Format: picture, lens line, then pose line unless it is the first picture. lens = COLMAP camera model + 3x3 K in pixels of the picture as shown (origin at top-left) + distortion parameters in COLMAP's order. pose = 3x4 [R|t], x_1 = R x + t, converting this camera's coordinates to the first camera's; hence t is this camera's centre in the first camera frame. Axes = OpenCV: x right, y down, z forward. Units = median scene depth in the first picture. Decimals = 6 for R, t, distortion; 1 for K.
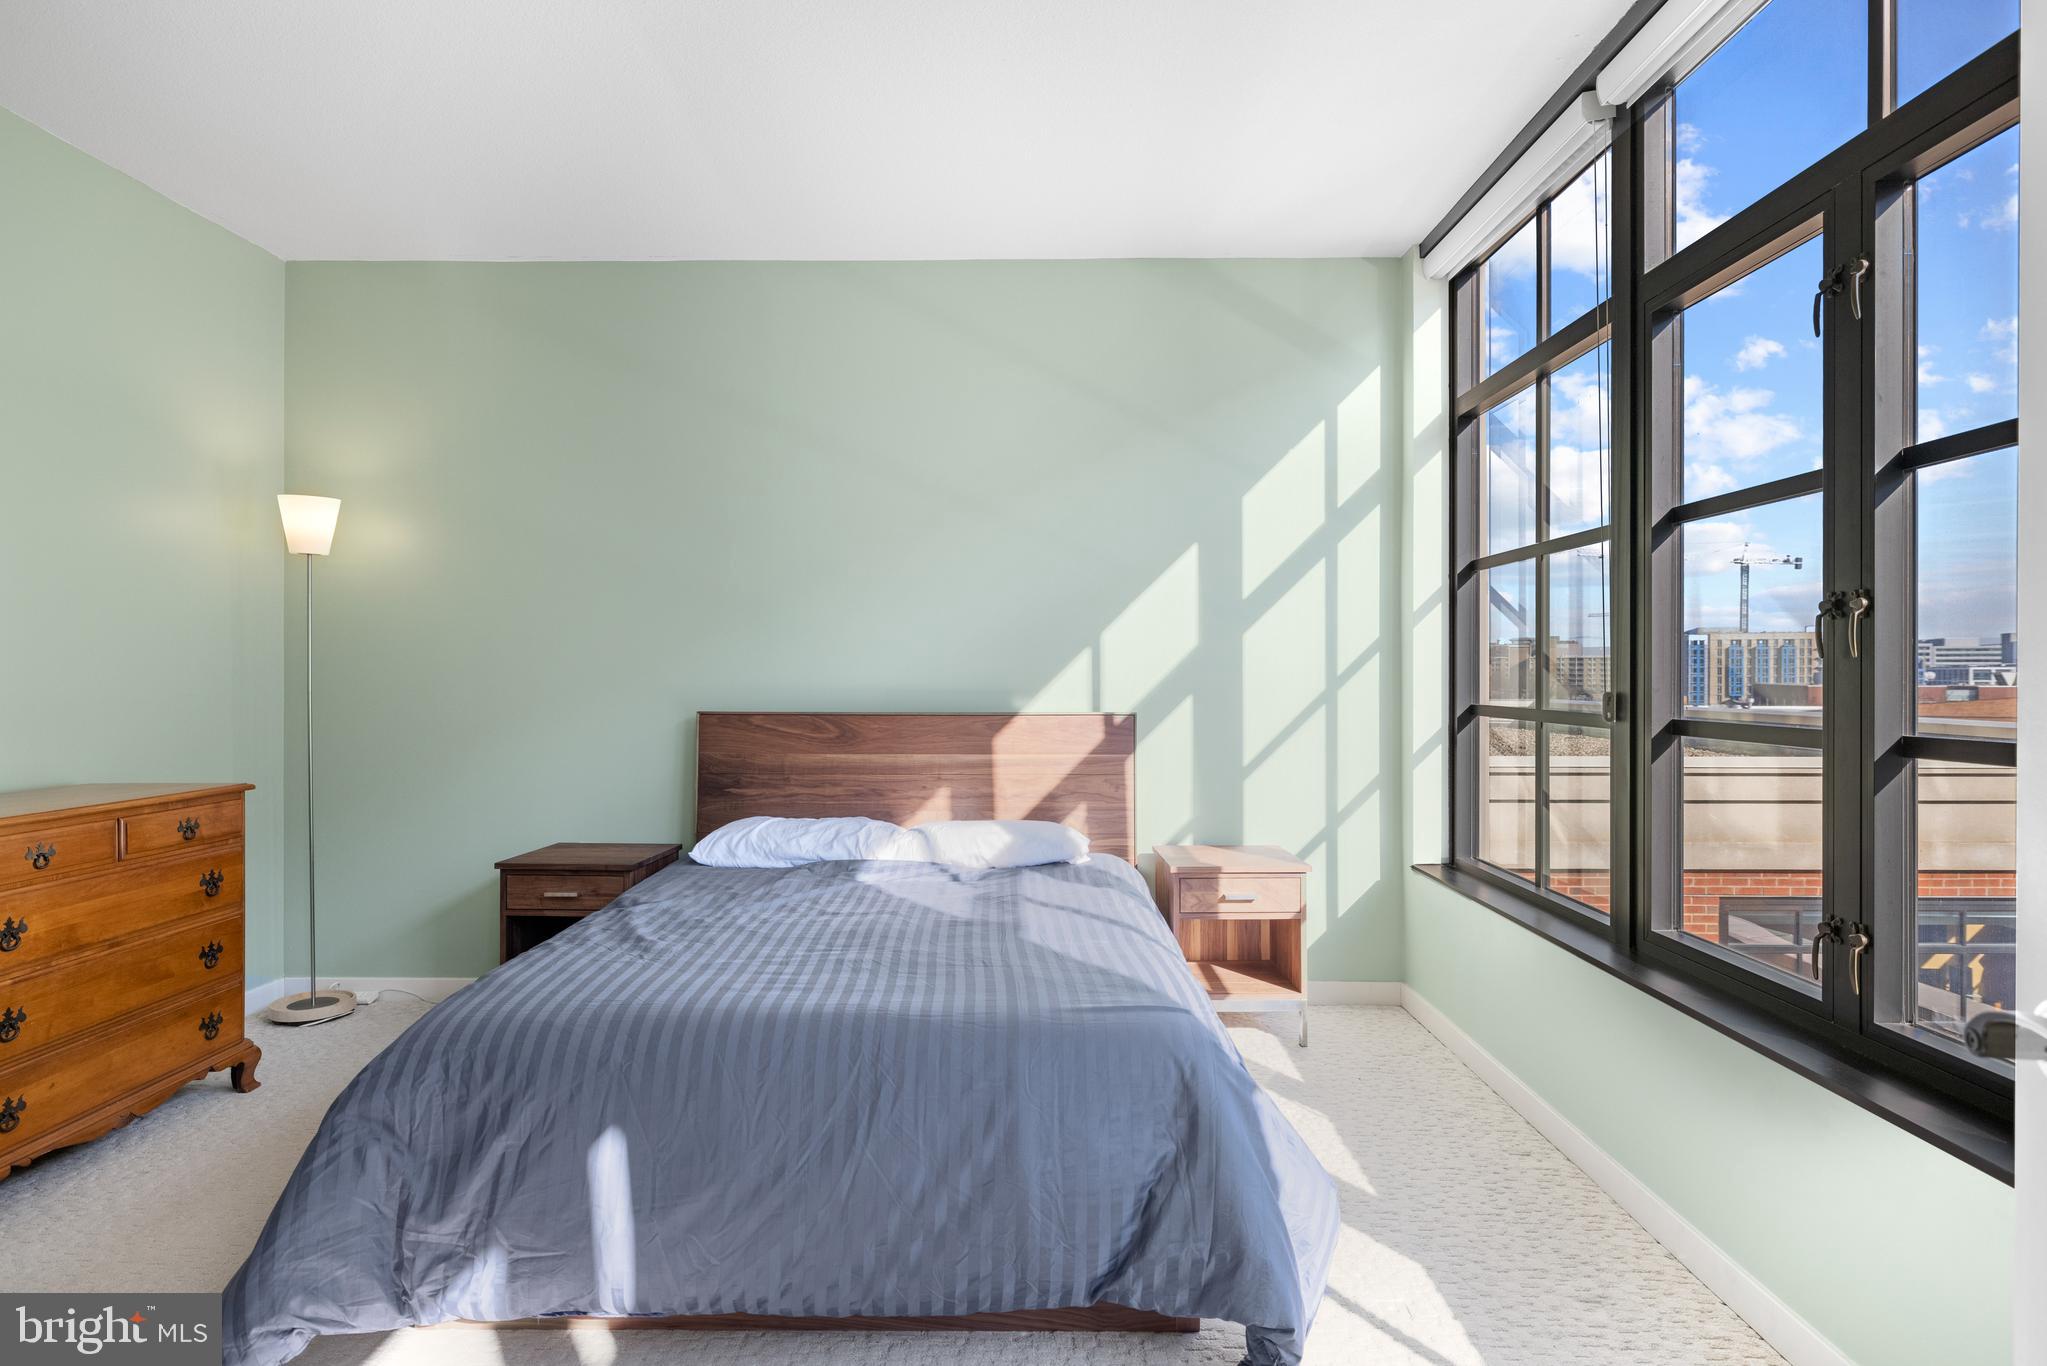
lens RADIAL K [[1131.3, 0, 1014.6], [0, 1131.3, 689.1], [0, 0, 1]] dist [0.009407, -0.001853]
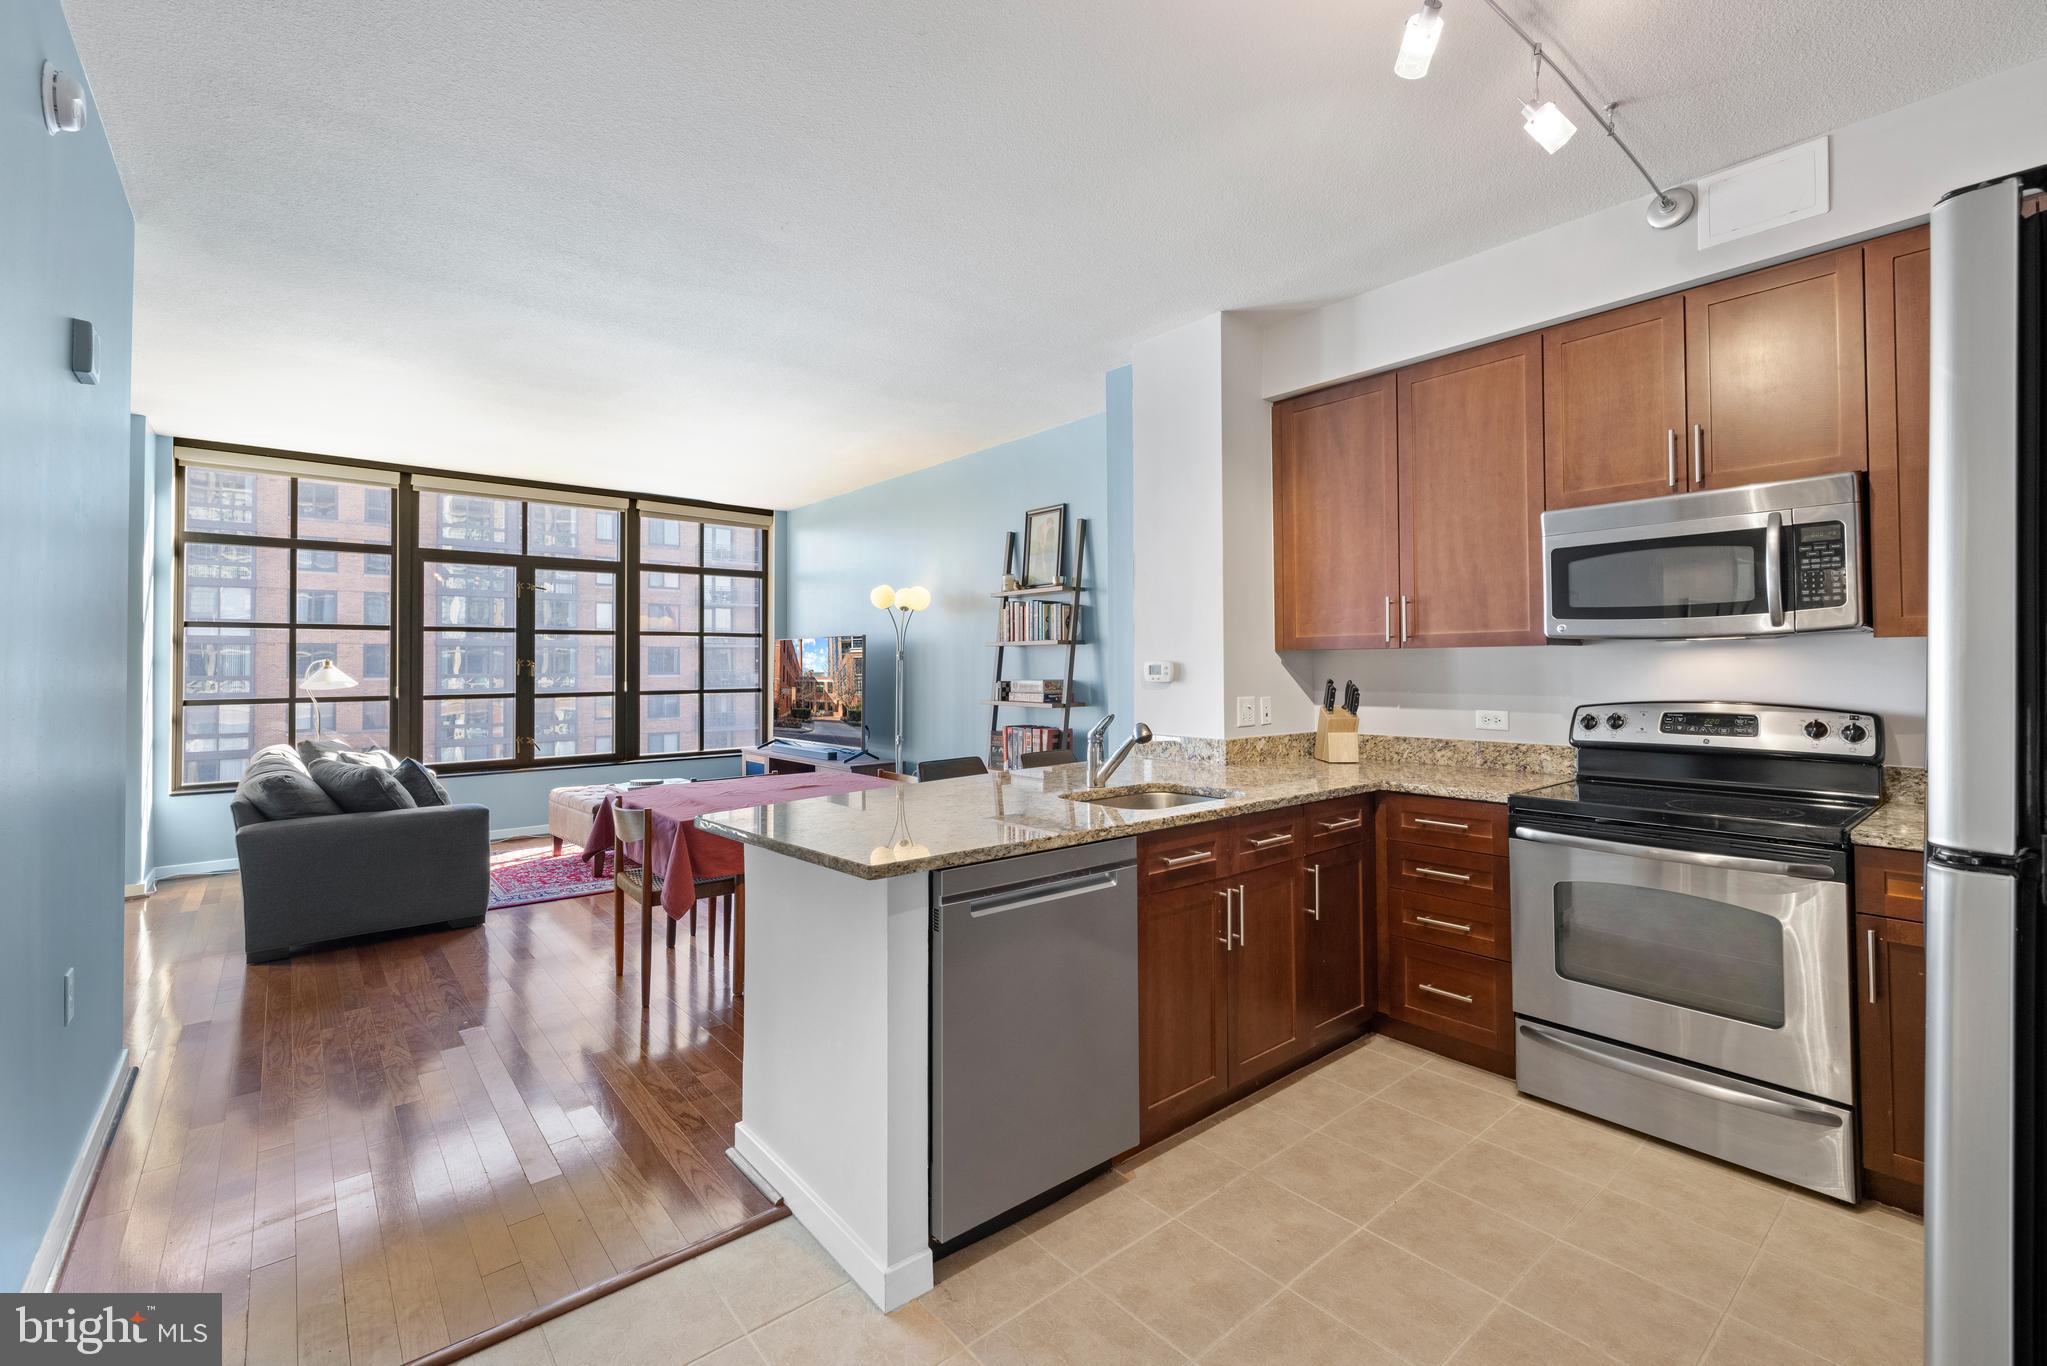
lens RADIAL K [[879.3, 0, 1029.2], [0, 879.3, 649.3], [0, 0, 1]] dist [0.004150, -0.000742]
pose [[-0.669895, 0.014002, 0.742324, -1.547449], [0.012763, 0.999892, -0.007343, -0.039002], [-0.742346, 0.004556, -0.670001, 0.926460]]
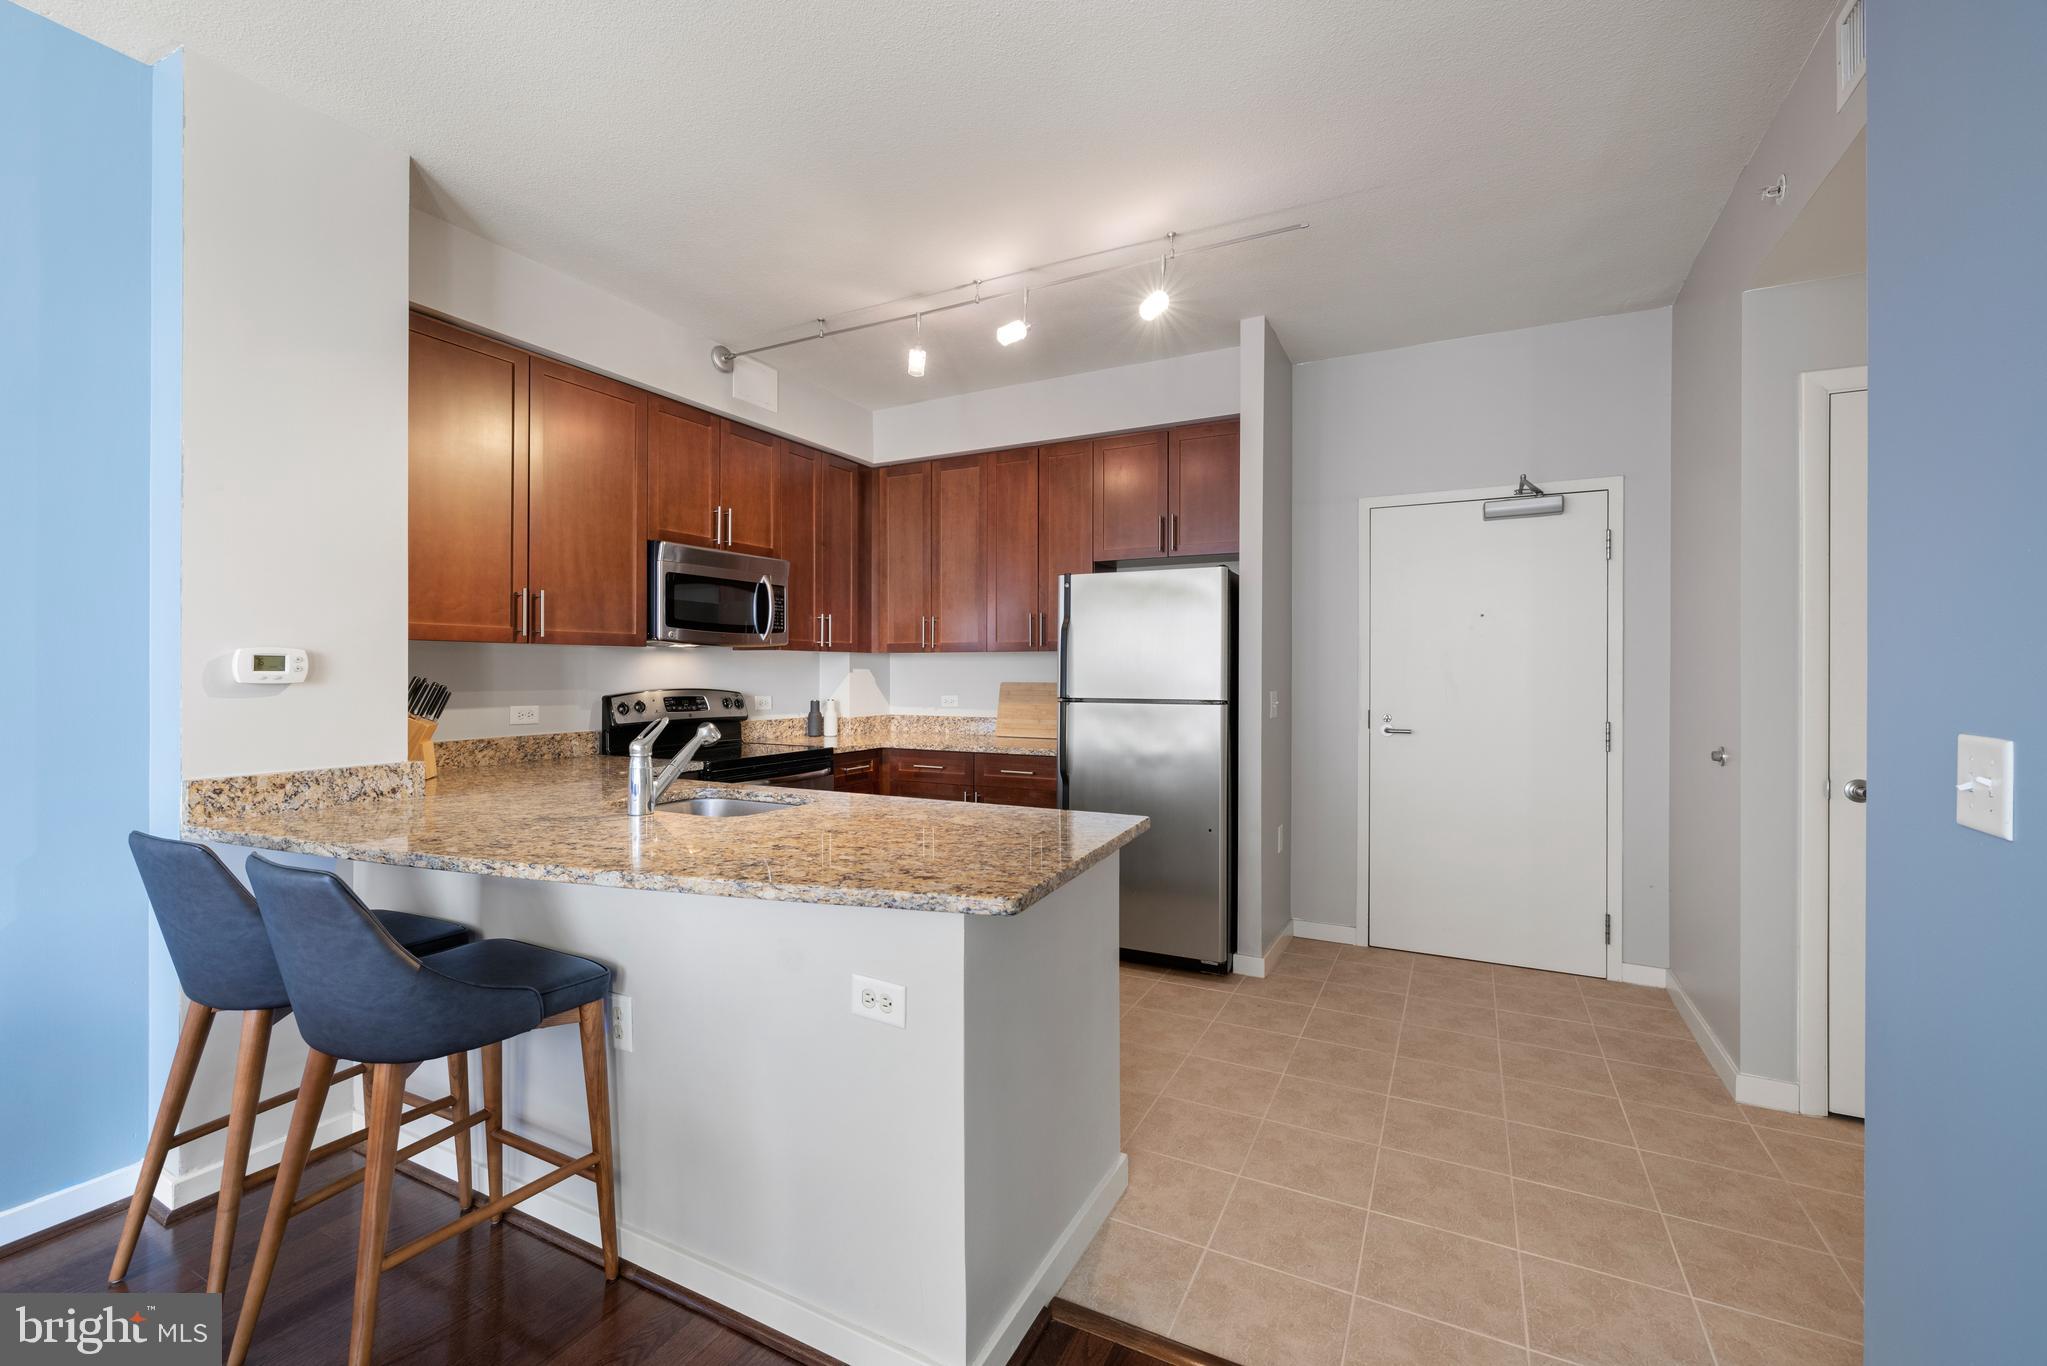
lens RADIAL K [[855.2, 0, 1031.3], [0, 855.2, 663.3], [0, 0, 1]] dist [0.001990, 0.000263]
pose [[-0.423577, -0.011724, -0.905784, -0.632531], [-0.014472, 0.999876, -0.006174, -0.025038], [0.905745, 0.010493, -0.423694, 0.848853]]
